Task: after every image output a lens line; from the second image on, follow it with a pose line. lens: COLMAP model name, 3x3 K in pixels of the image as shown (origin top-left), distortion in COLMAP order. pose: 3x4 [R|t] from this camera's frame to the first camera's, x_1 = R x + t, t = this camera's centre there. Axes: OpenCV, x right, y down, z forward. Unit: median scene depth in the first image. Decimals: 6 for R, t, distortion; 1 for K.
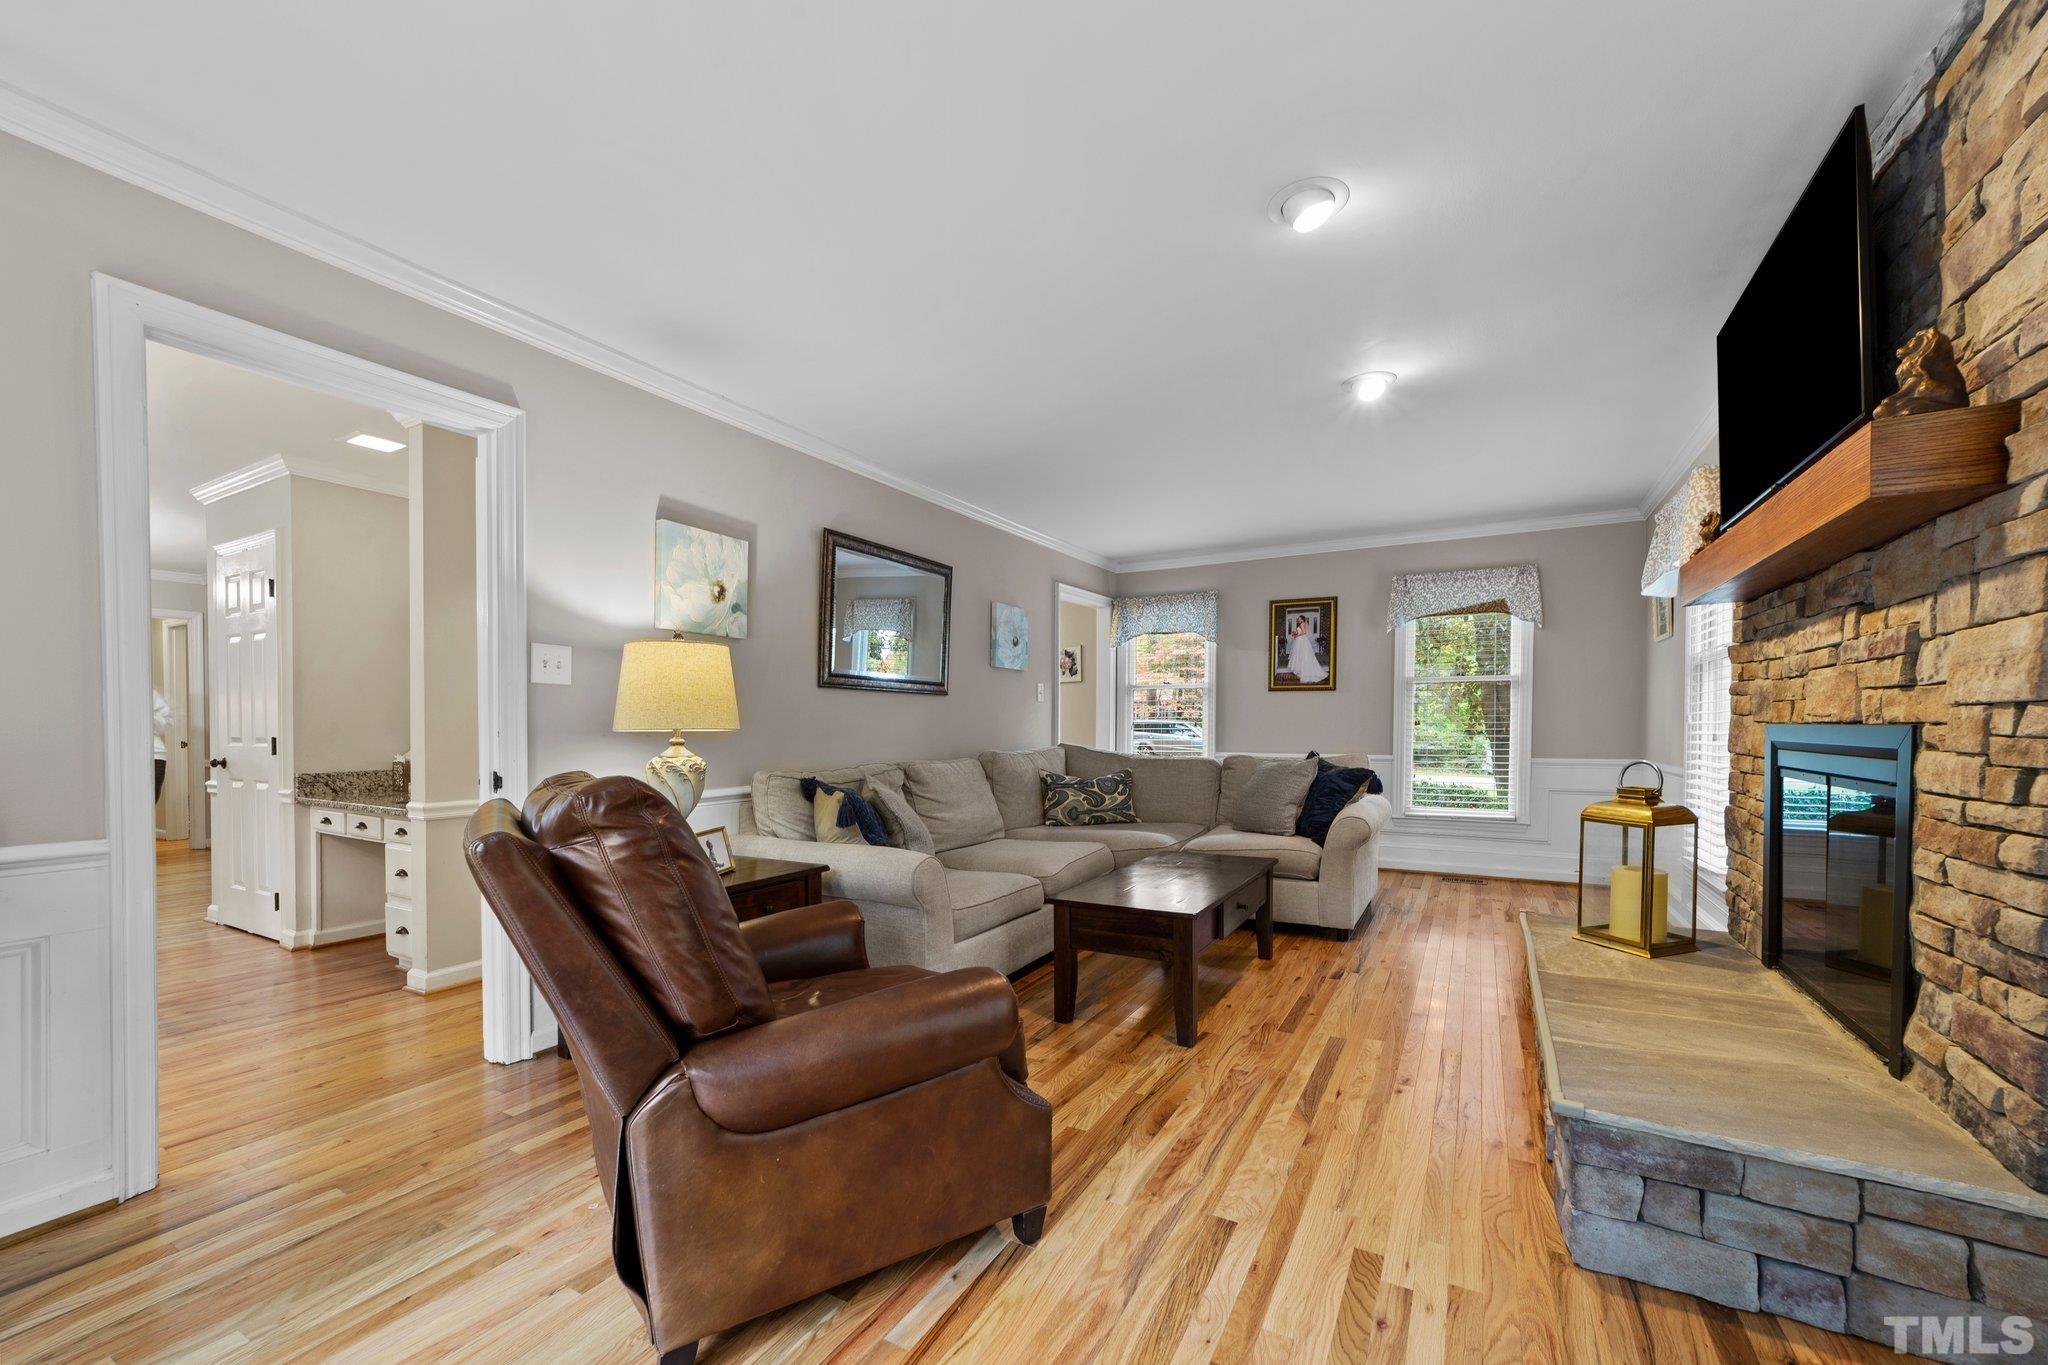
lens RADIAL K [[798.6, 0, 1023.7], [0, 798.6, 704.3], [0, 0, 1]] dist [-0.007020, 0.000229]
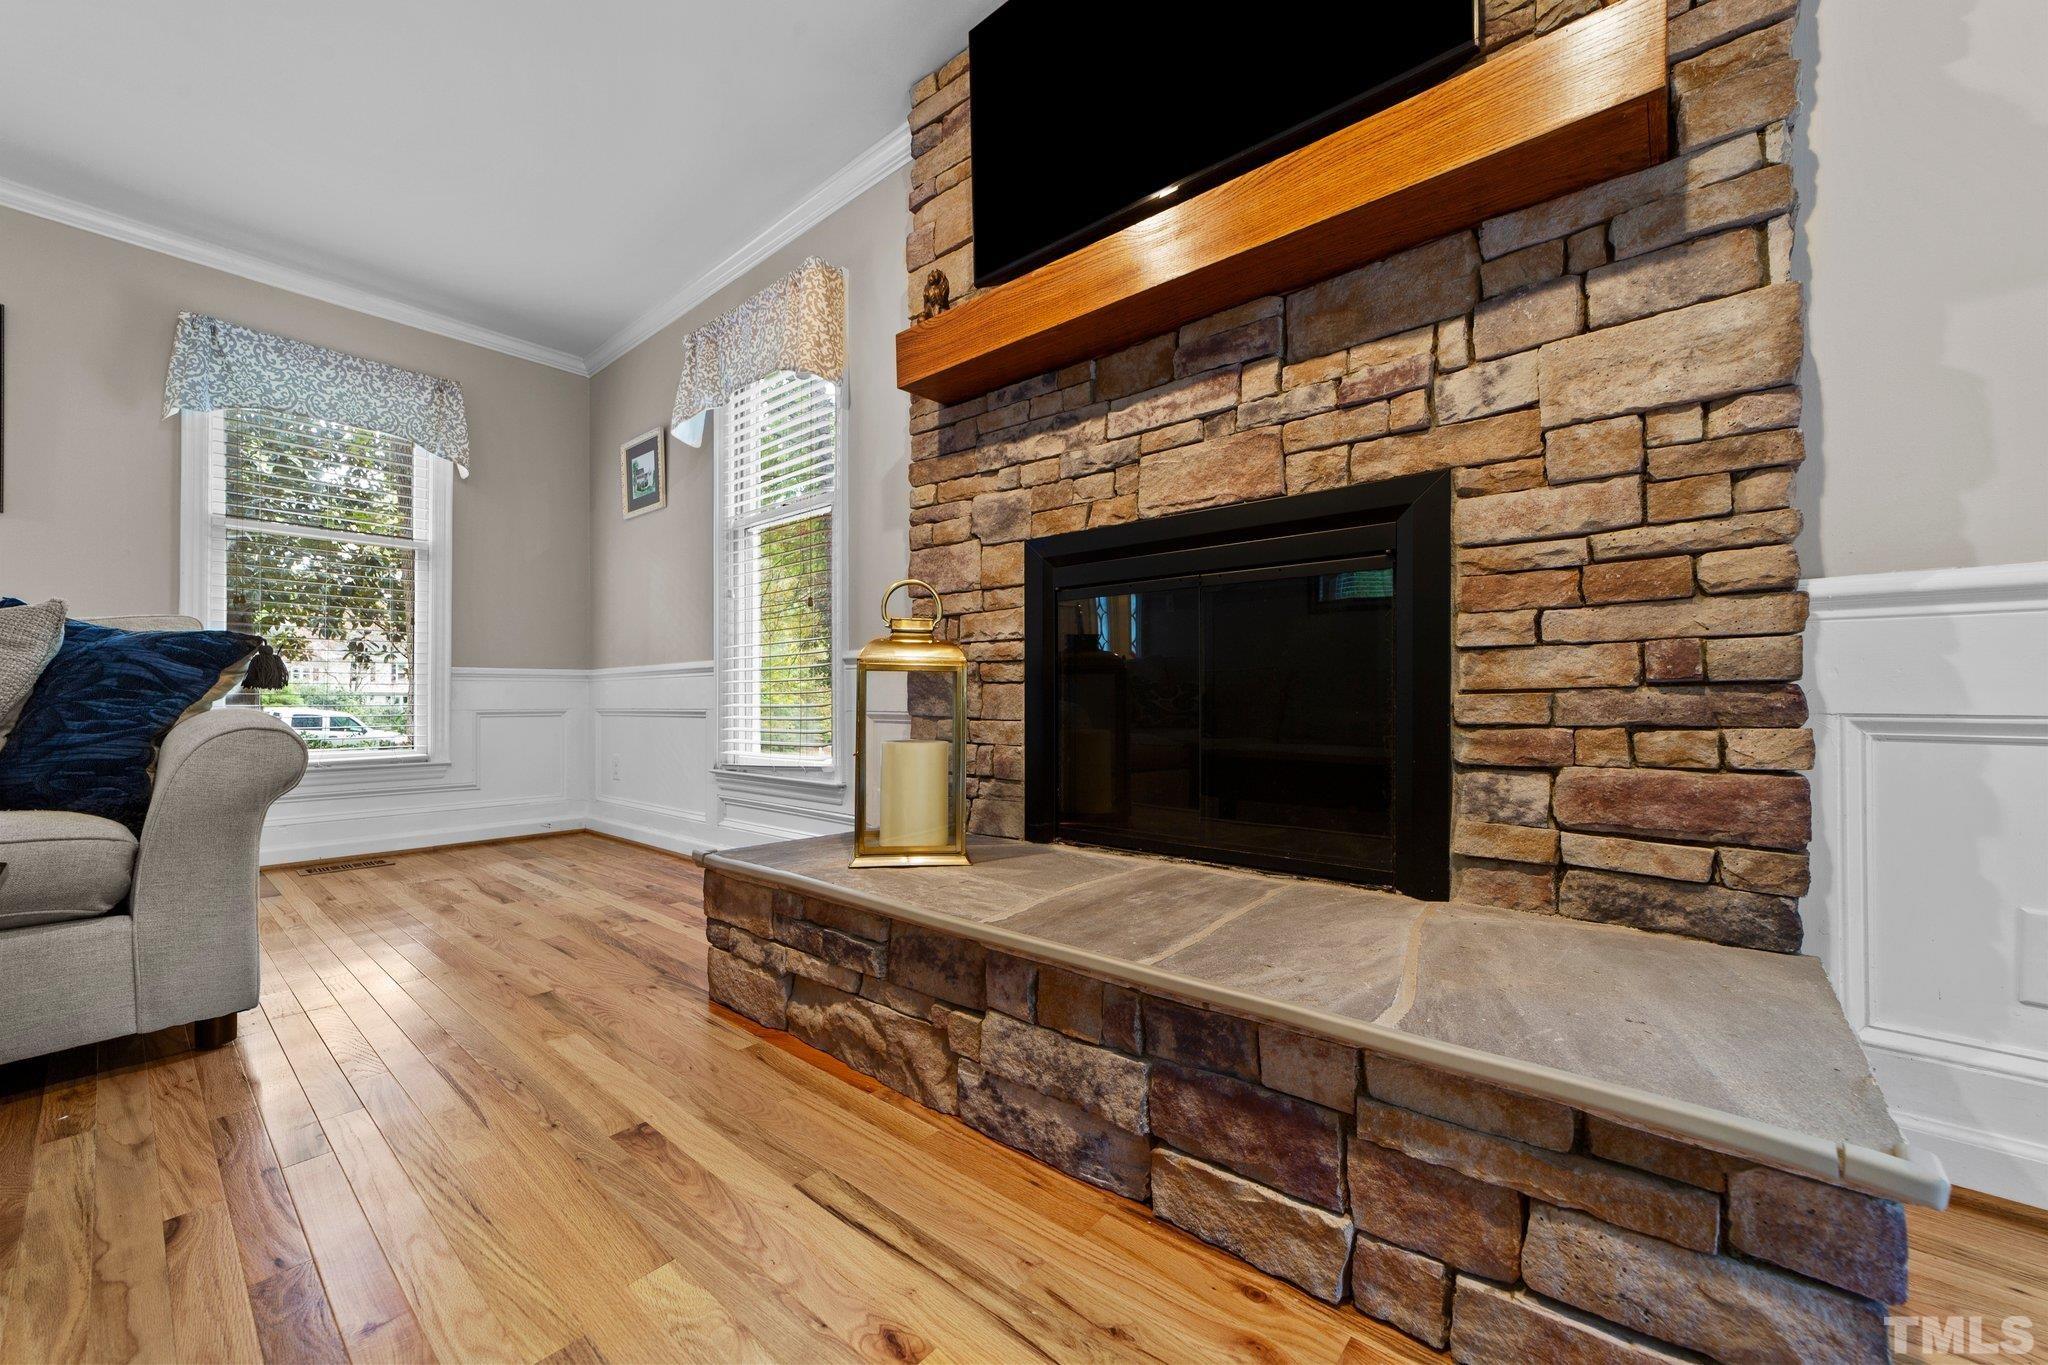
lens RADIAL K [[798.6, 0, 1023.7], [0, 798.6, 704.3], [0, 0, 1]] dist [-0.007020, 0.000229]
pose [[0.190936, -0.001629, 0.981601, 0.157803], [-0.021877, 0.999743, 0.005915, 0.194993], [-0.981359, -0.022604, 0.190852, 0.896970]]
